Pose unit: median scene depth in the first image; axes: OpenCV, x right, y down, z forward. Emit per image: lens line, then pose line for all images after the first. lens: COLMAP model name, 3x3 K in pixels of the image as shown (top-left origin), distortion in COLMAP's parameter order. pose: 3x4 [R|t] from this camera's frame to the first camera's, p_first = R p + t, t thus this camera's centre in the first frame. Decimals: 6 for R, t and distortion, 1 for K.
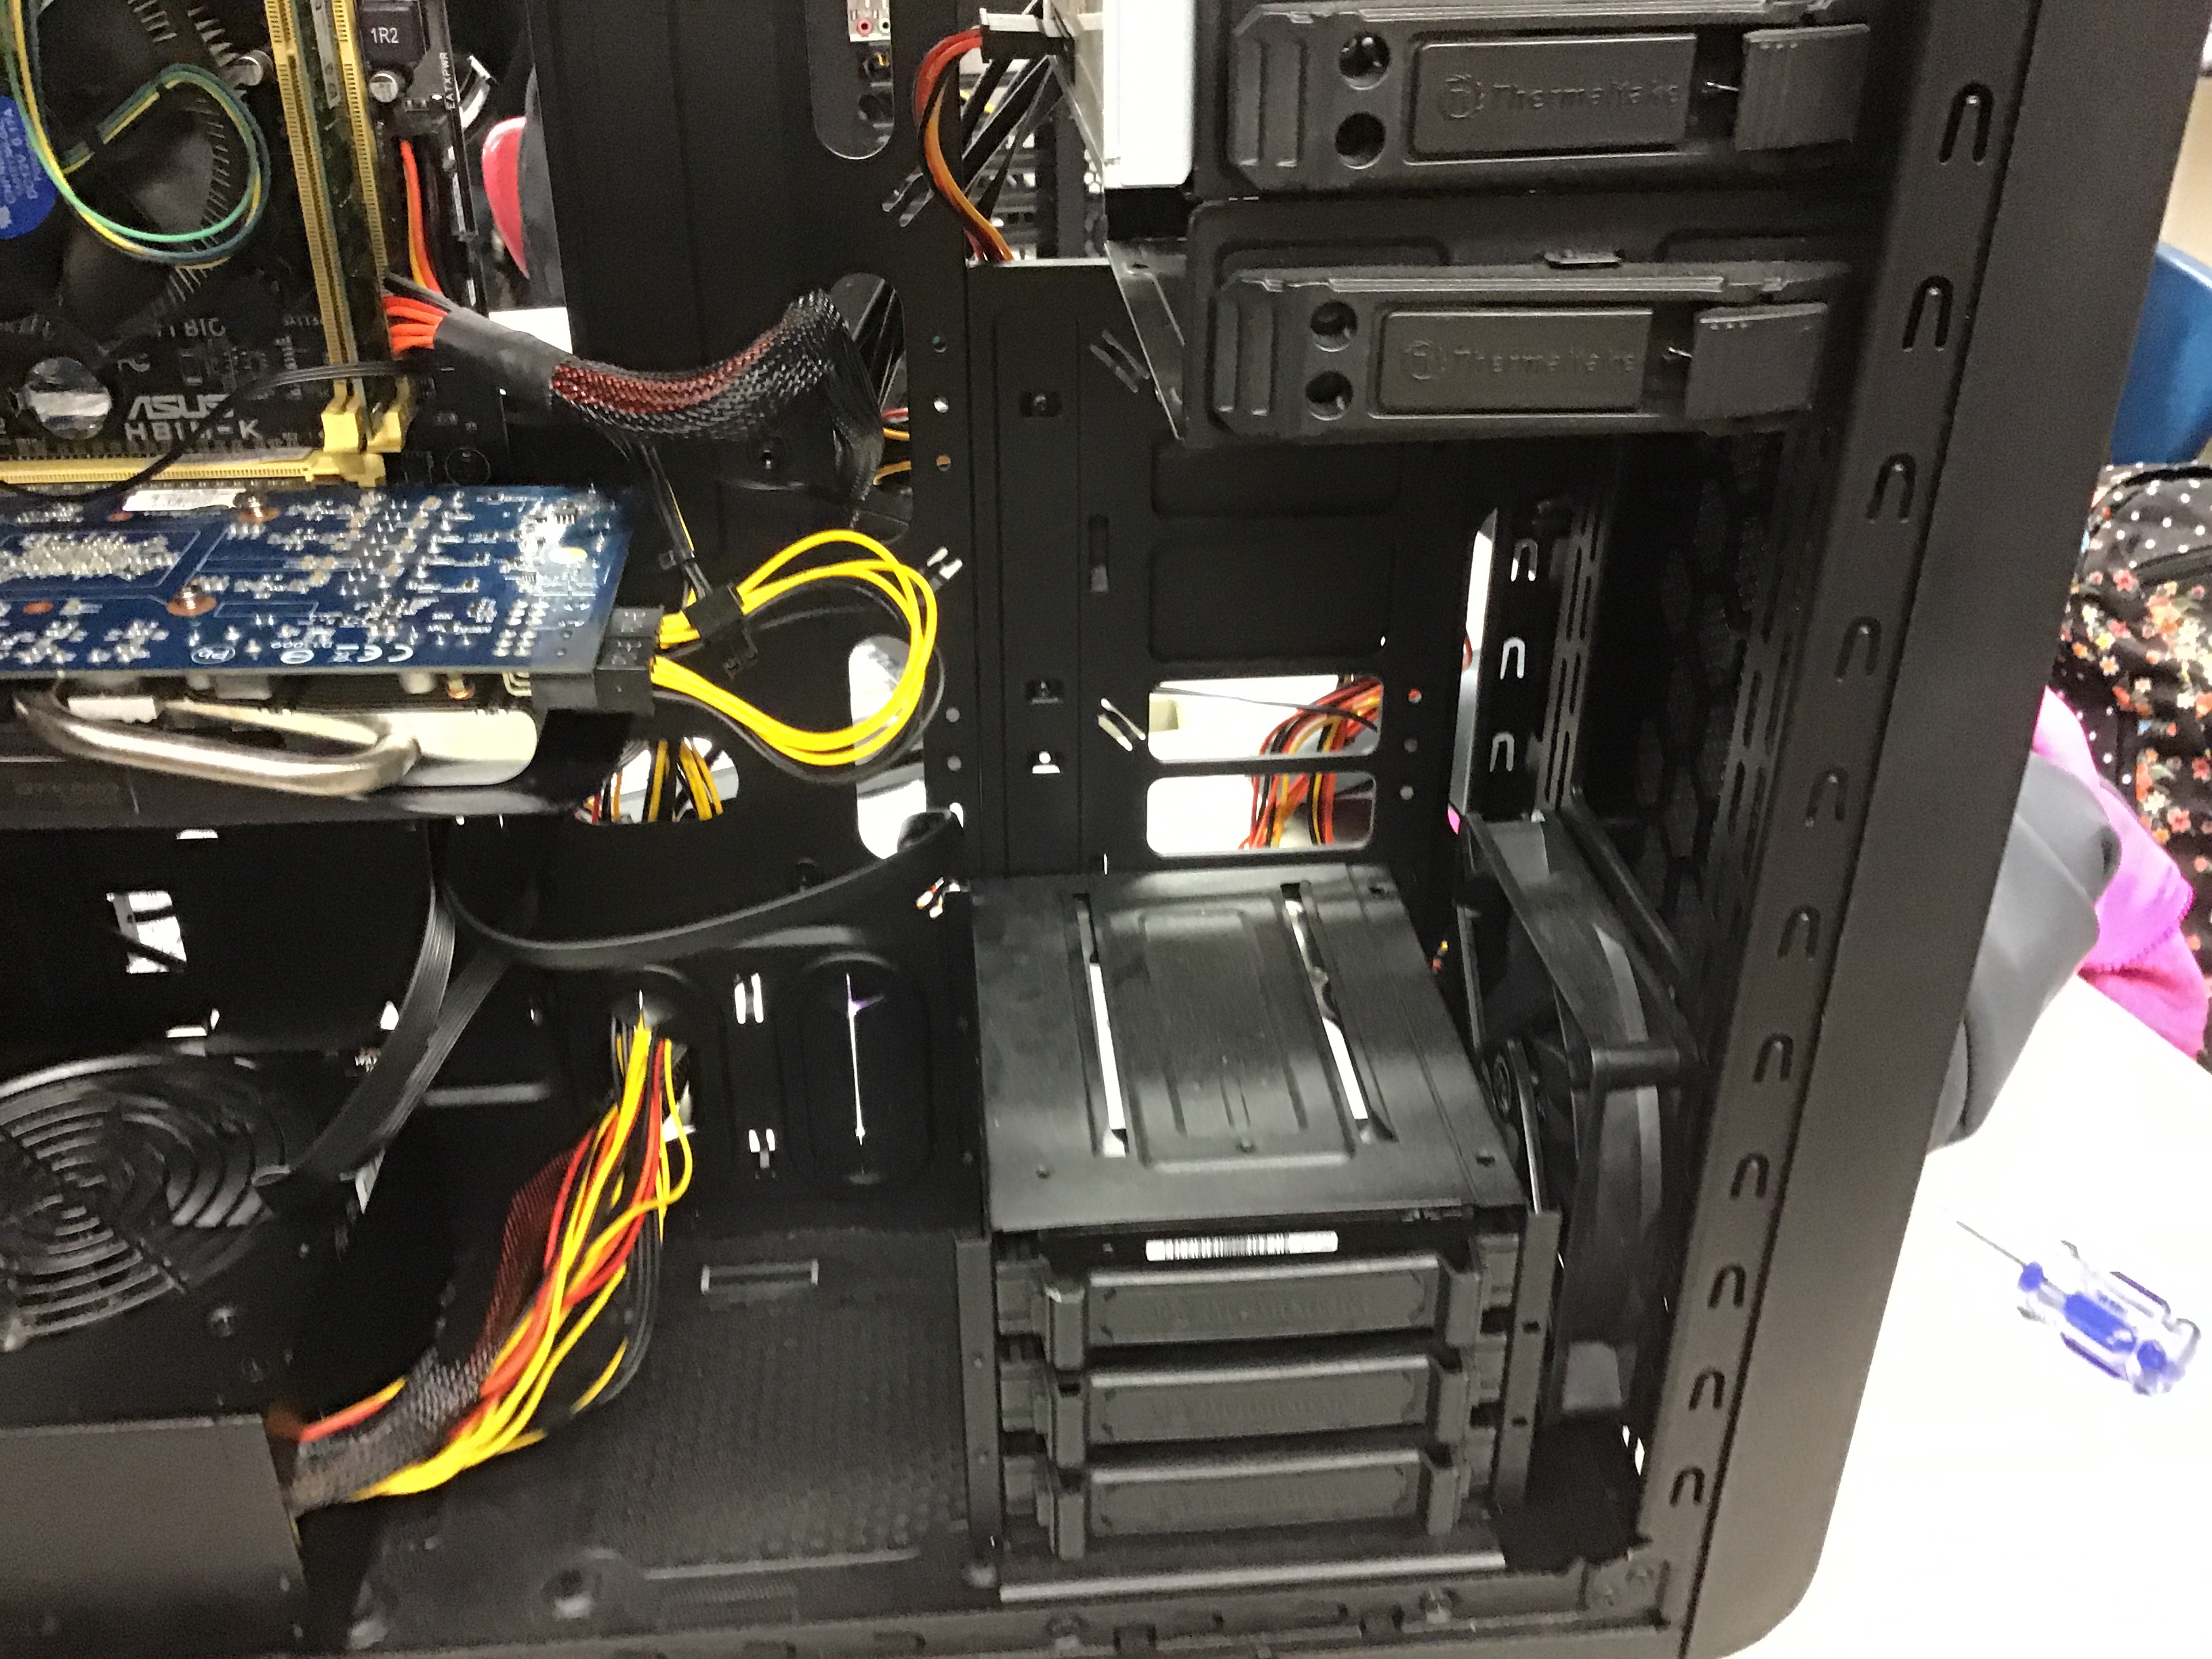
lens RADIAL K [[1984.9, 0, 1101.6], [0, 1984.9, 838.2], [0, 0, 1]] dist [0.101718, -0.213743]
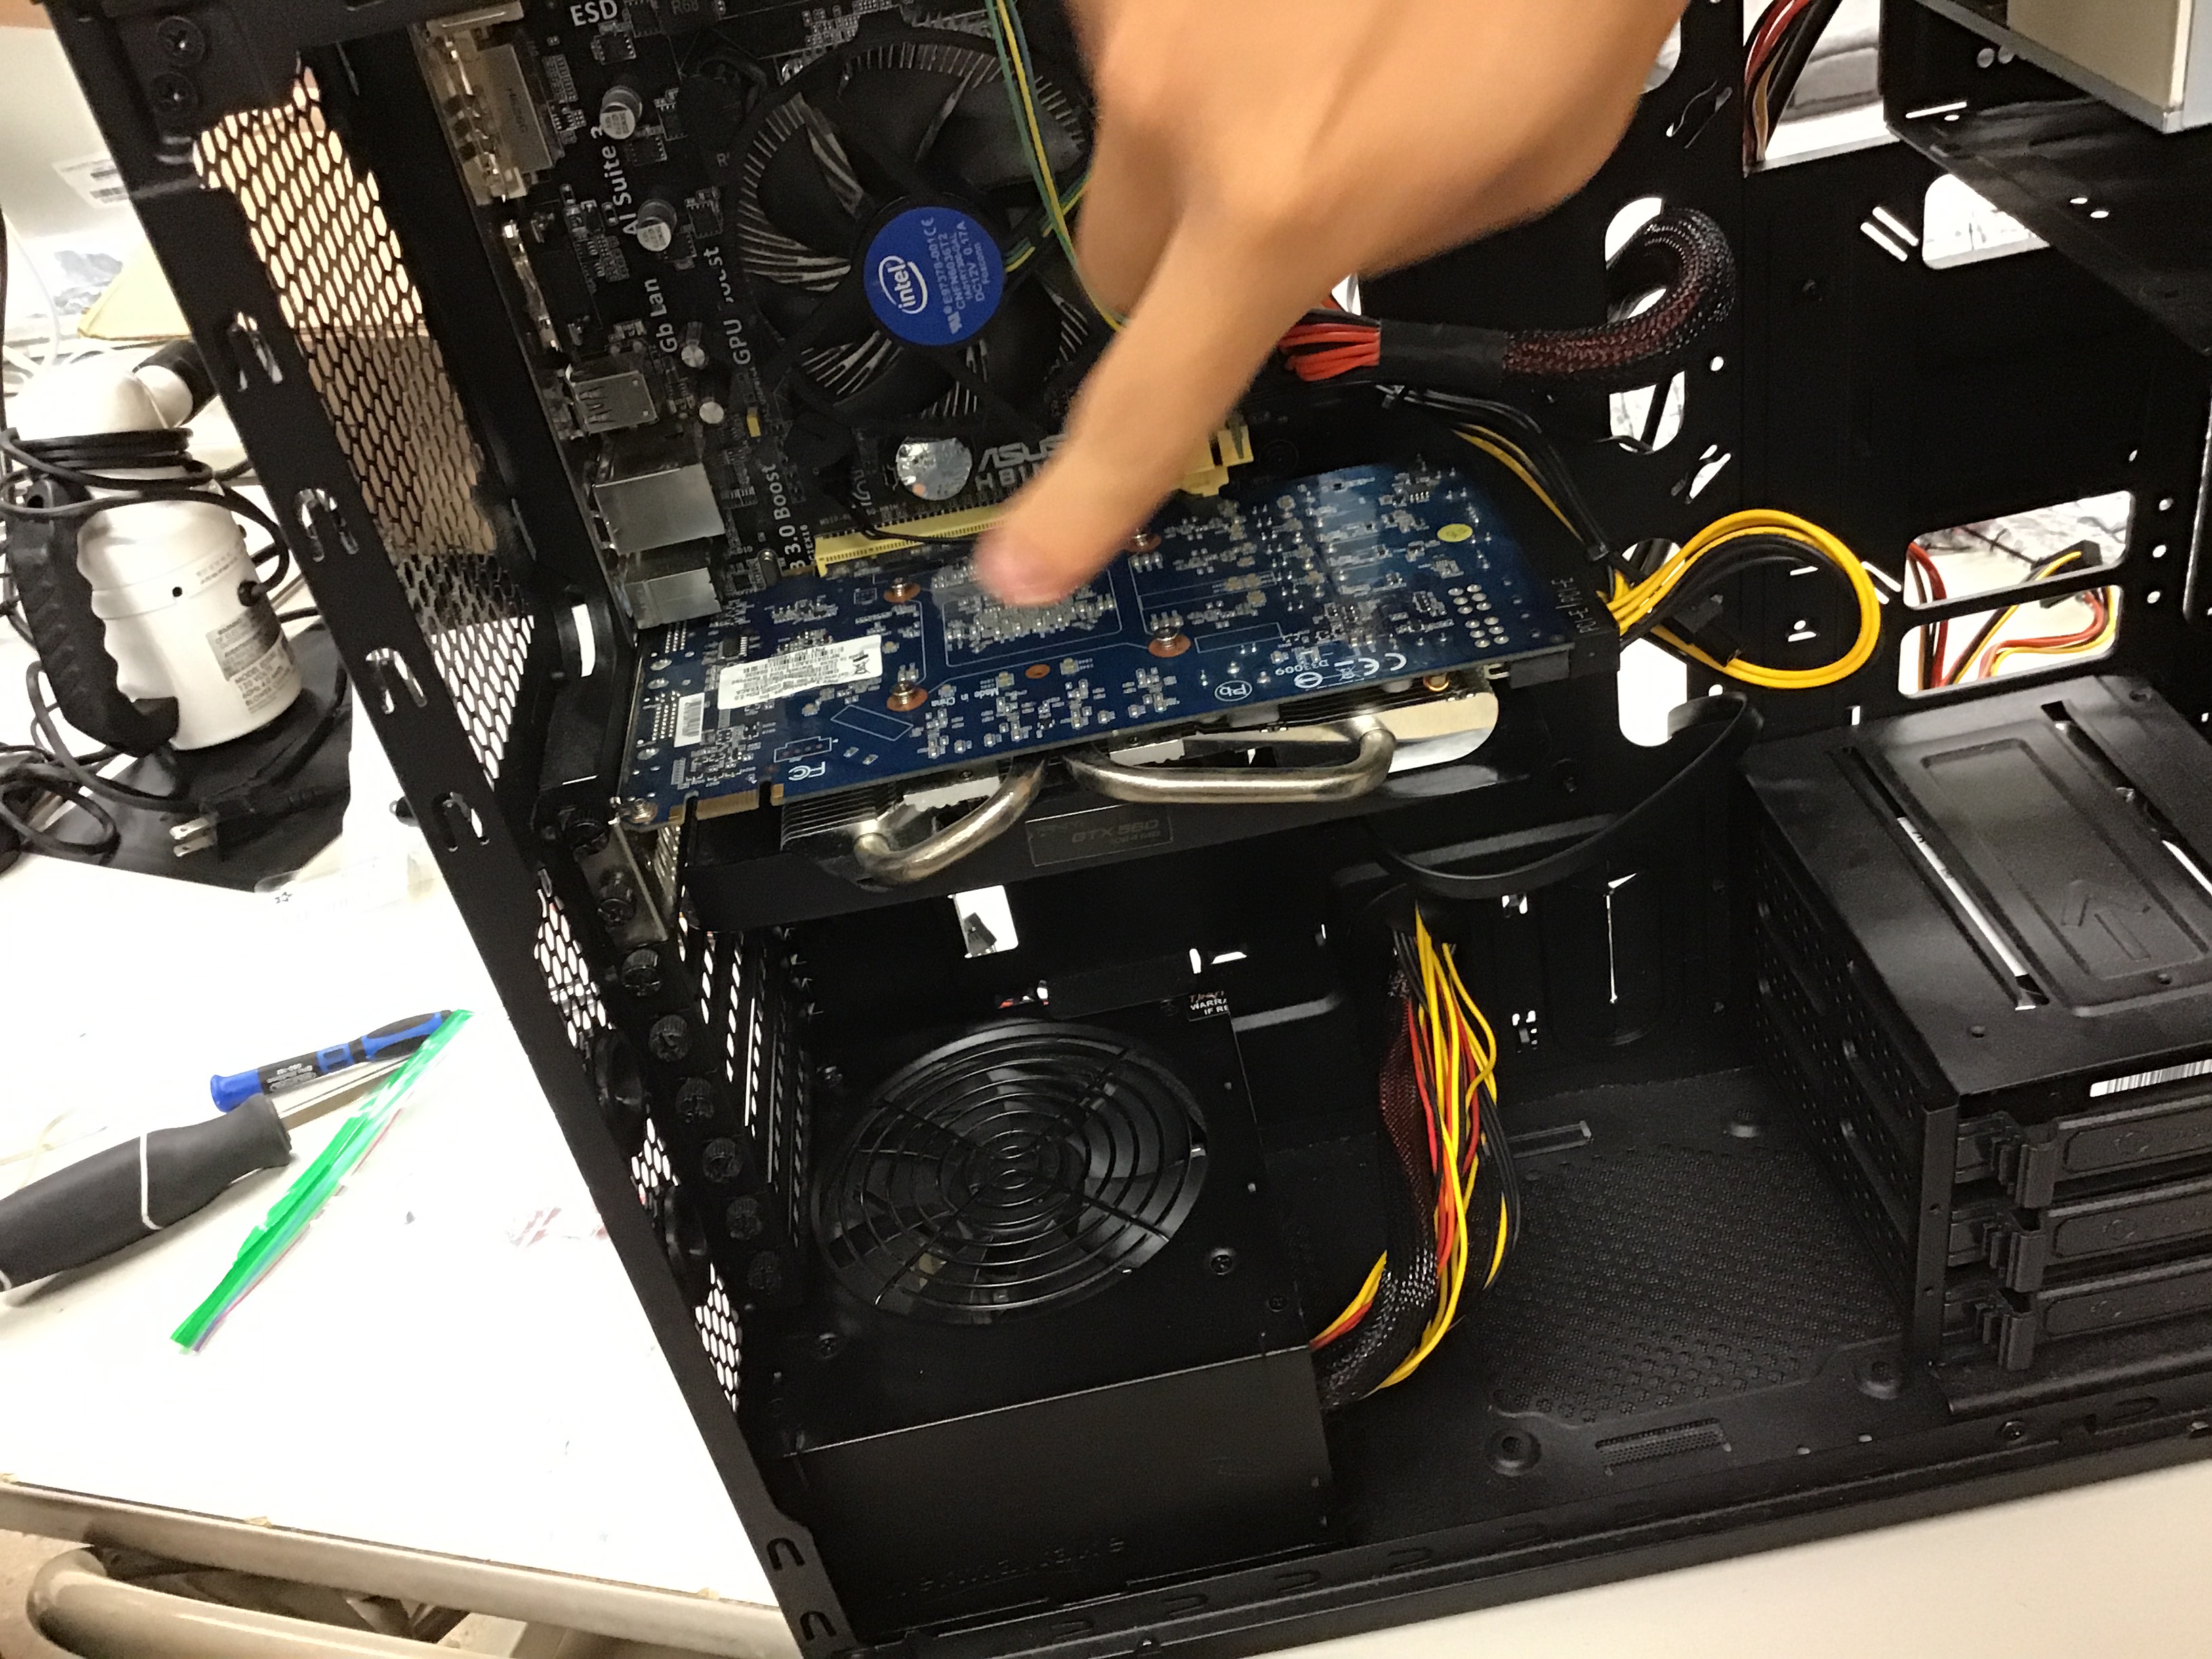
lens RADIAL K [[2008.2, 0, 1096.4], [0, 2008.2, 835.7], [0, 0, 1]] dist [0.115239, -0.254730]
pose [[0.982808, -0.158516, -0.094668, -0.391426], [0.167524, 0.981154, 0.096293, -0.122607], [0.077620, -0.110497, 0.990841, -0.105496]]
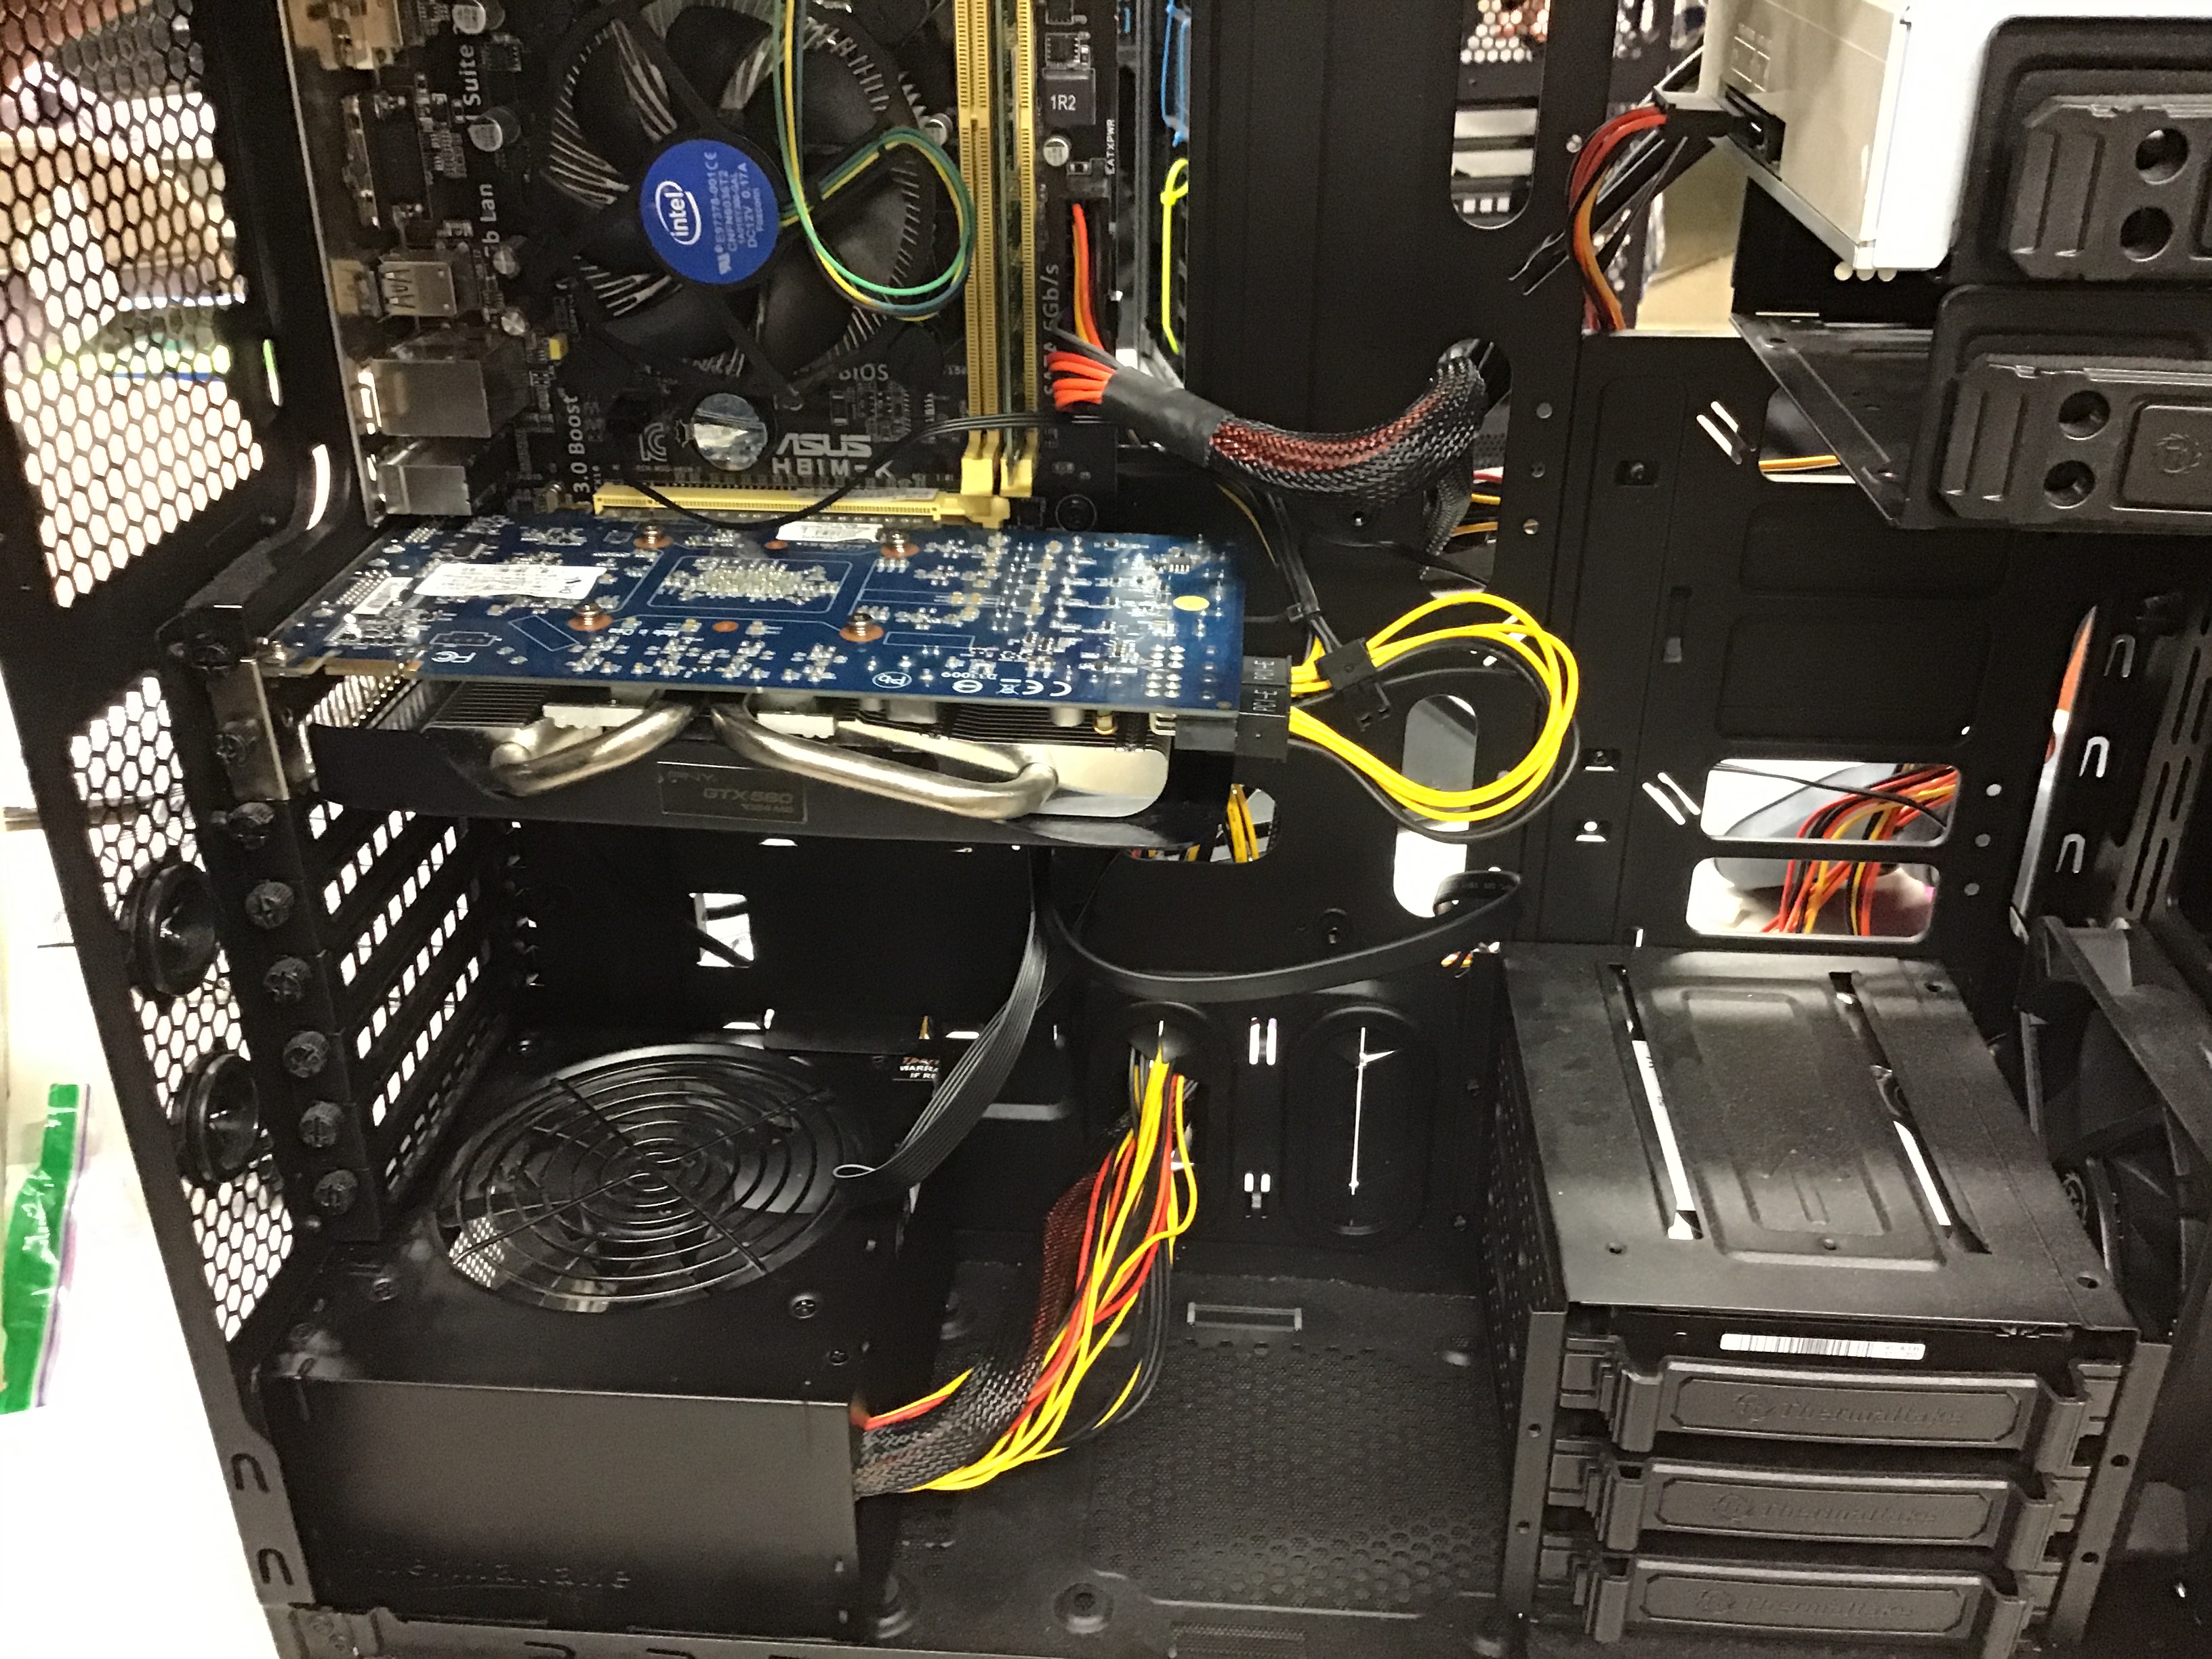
lens RADIAL K [[1995.6, 0, 1096.8], [0, 1995.6, 832.5], [0, 0, 1]] dist [0.105699, -0.231139]
pose [[0.985632, 0.071936, -0.152823, -0.152855], [-0.076176, 0.996850, -0.022068, 0.004516], [0.150754, 0.033393, 0.988007, -0.033154]]
